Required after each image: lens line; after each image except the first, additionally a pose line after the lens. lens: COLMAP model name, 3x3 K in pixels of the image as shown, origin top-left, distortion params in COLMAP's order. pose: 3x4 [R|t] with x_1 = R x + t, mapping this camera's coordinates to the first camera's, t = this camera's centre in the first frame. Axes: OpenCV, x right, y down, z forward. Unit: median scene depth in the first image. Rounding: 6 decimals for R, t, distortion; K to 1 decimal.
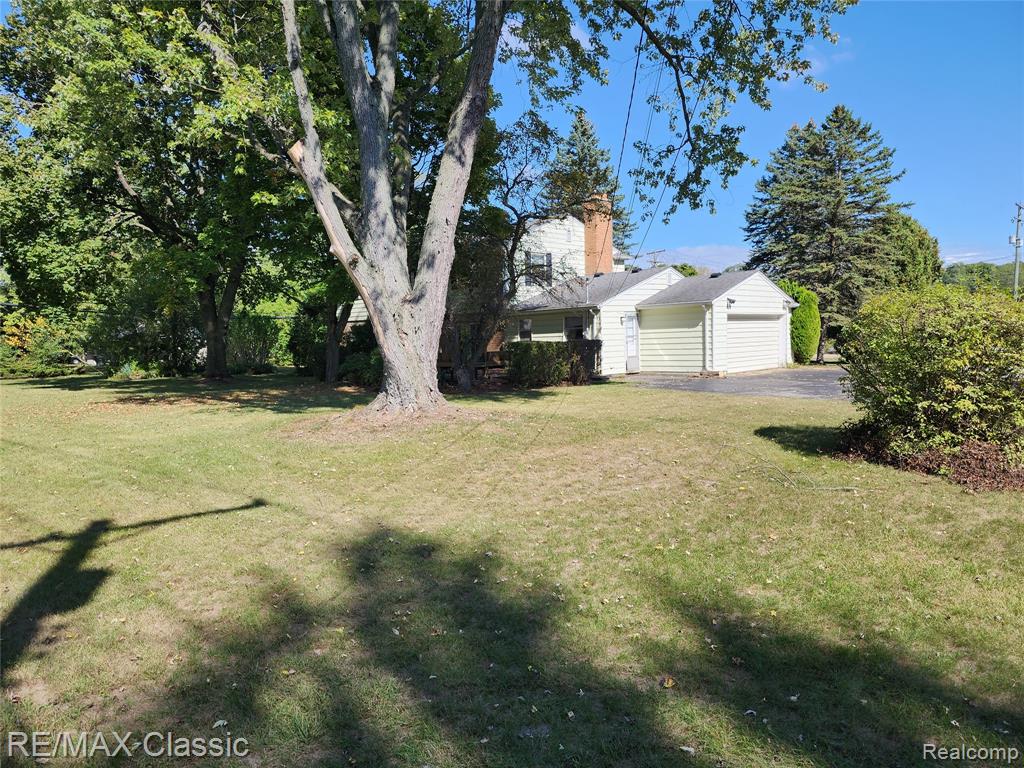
lens RADIAL K [[684.9, 0, 507.8], [0, 684.9, 380.1], [0, 0, 1]] dist [0.084210, -0.073054]
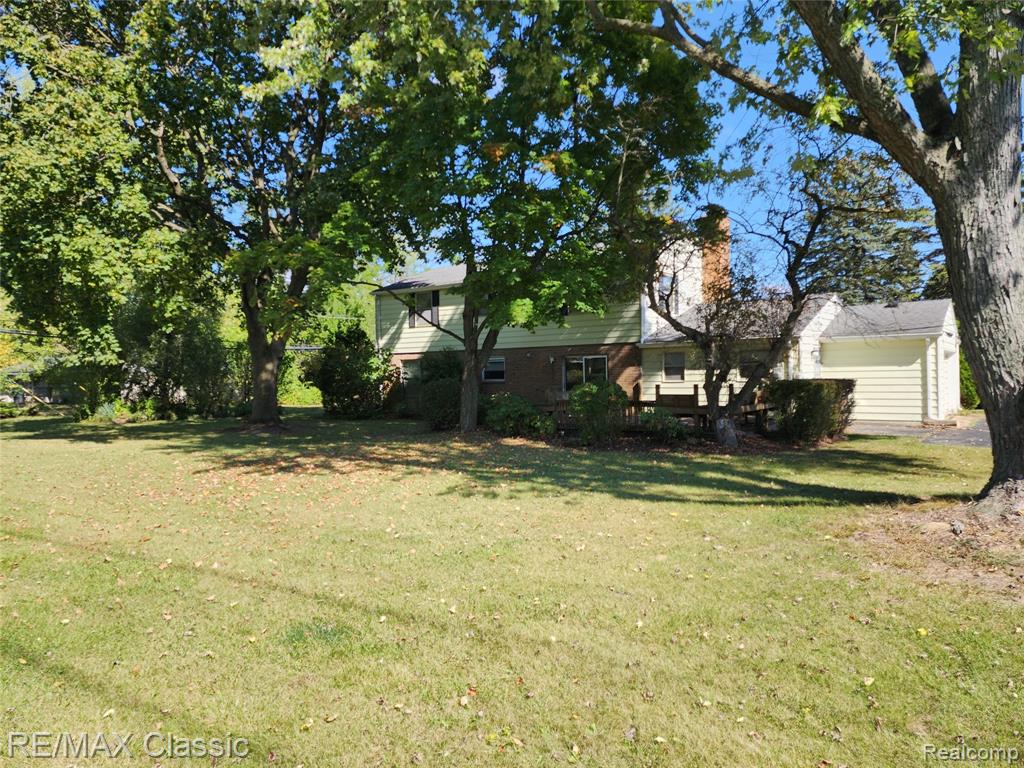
lens RADIAL K [[684.9, 0, 507.8], [0, 684.9, 380.1], [0, 0, 1]] dist [0.084210, -0.073054]
pose [[0.992627, 0.010060, 0.120791, -0.292759], [-0.003664, 0.998585, -0.053060, -0.014116], [-0.121154, 0.052226, 0.991259, 0.244352]]
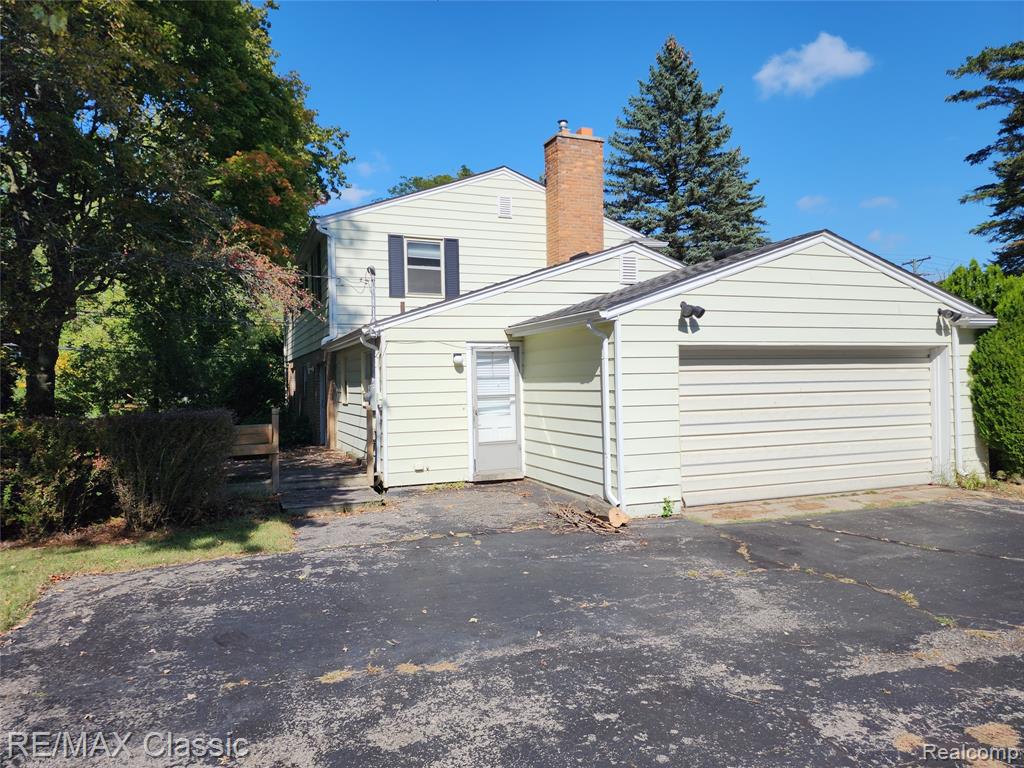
lens RADIAL K [[684.9, 0, 507.8], [0, 684.9, 380.1], [0, 0, 1]] dist [0.084210, -0.073054]
pose [[0.908426, 0.012456, -0.417860, 0.388242], [-0.034491, 0.998381, -0.045222, -0.057287], [0.416620, 0.055493, 0.907385, 0.624922]]
